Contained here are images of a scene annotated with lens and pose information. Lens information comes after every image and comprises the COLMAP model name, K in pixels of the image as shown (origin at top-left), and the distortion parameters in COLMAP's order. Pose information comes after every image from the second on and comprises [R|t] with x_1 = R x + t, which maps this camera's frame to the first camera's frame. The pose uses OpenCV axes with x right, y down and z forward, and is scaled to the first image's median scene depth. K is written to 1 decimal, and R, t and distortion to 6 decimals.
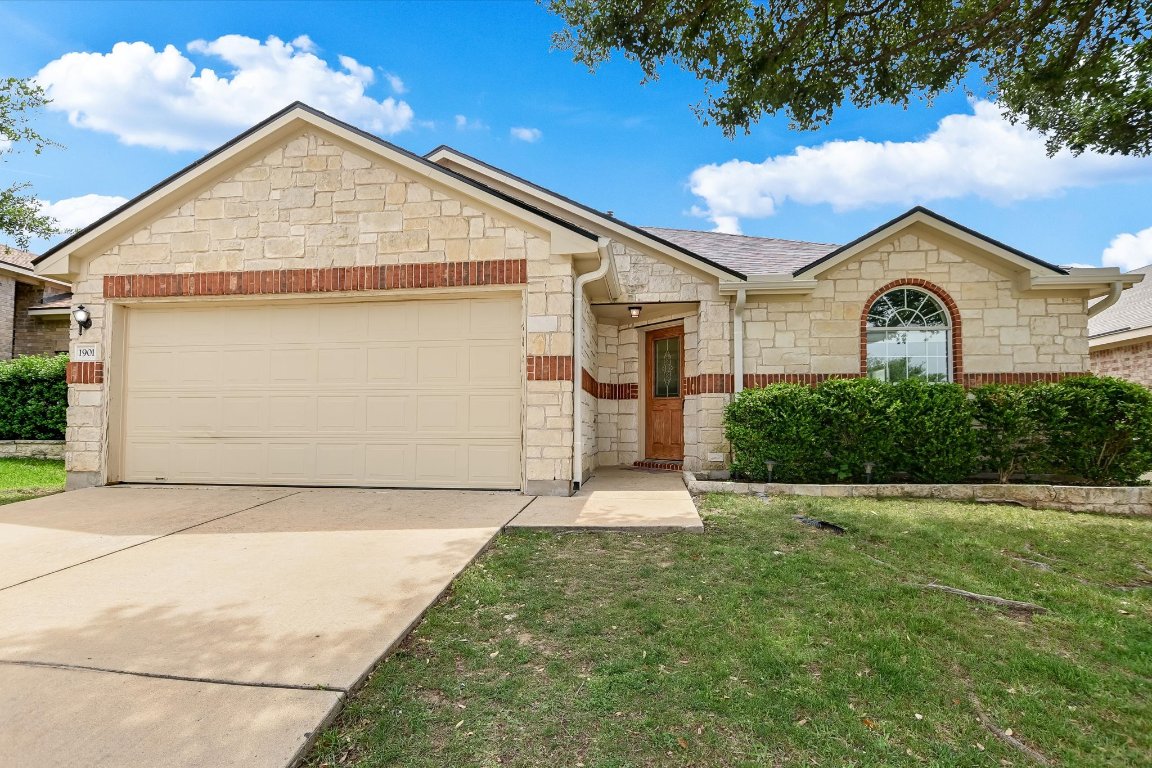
lens RADIAL K [[568.1, 0, 571.1], [0, 568.1, 380.8], [0, 0, 1]] dist [-0.014093, 0.000815]
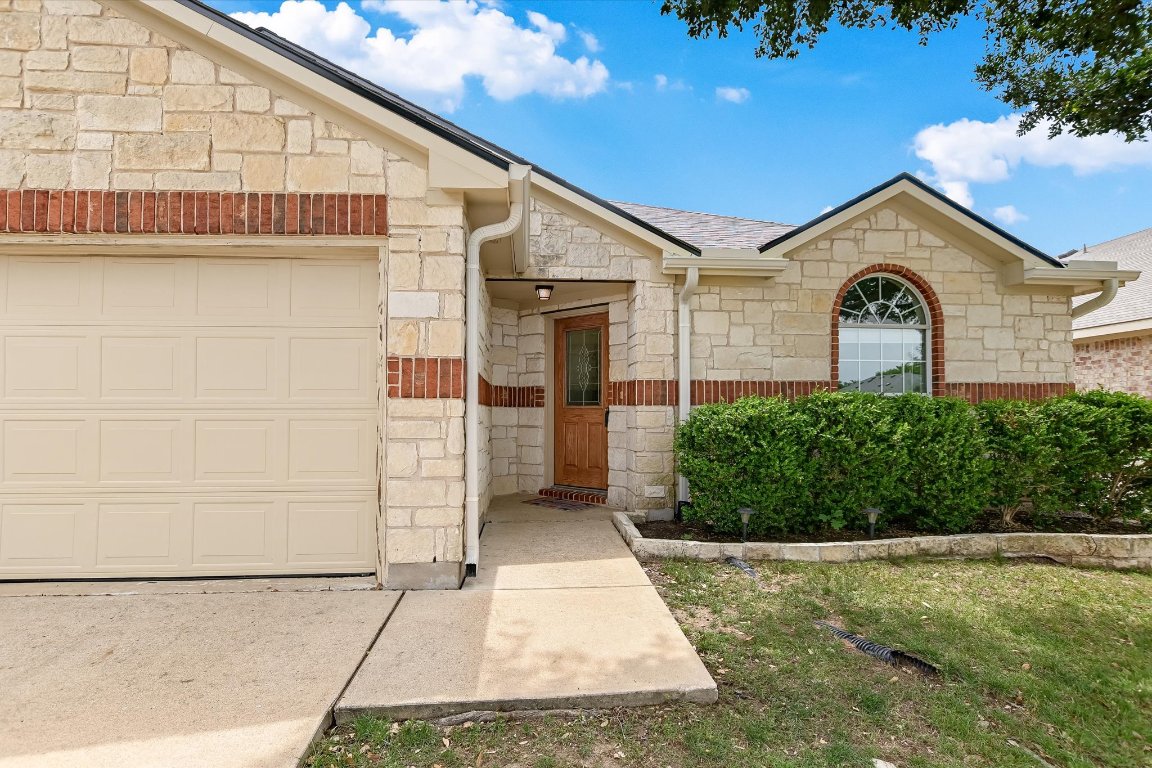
lens RADIAL K [[568.1, 0, 572.5], [0, 568.1, 393.2], [0, 0, 1]] dist [-0.014093, 0.000815]
pose [[0.977243, 0.002156, 0.212111, -0.012393], [-0.012402, 0.998819, 0.046984, -0.033228], [-0.211759, -0.048545, 0.976115, 0.343029]]
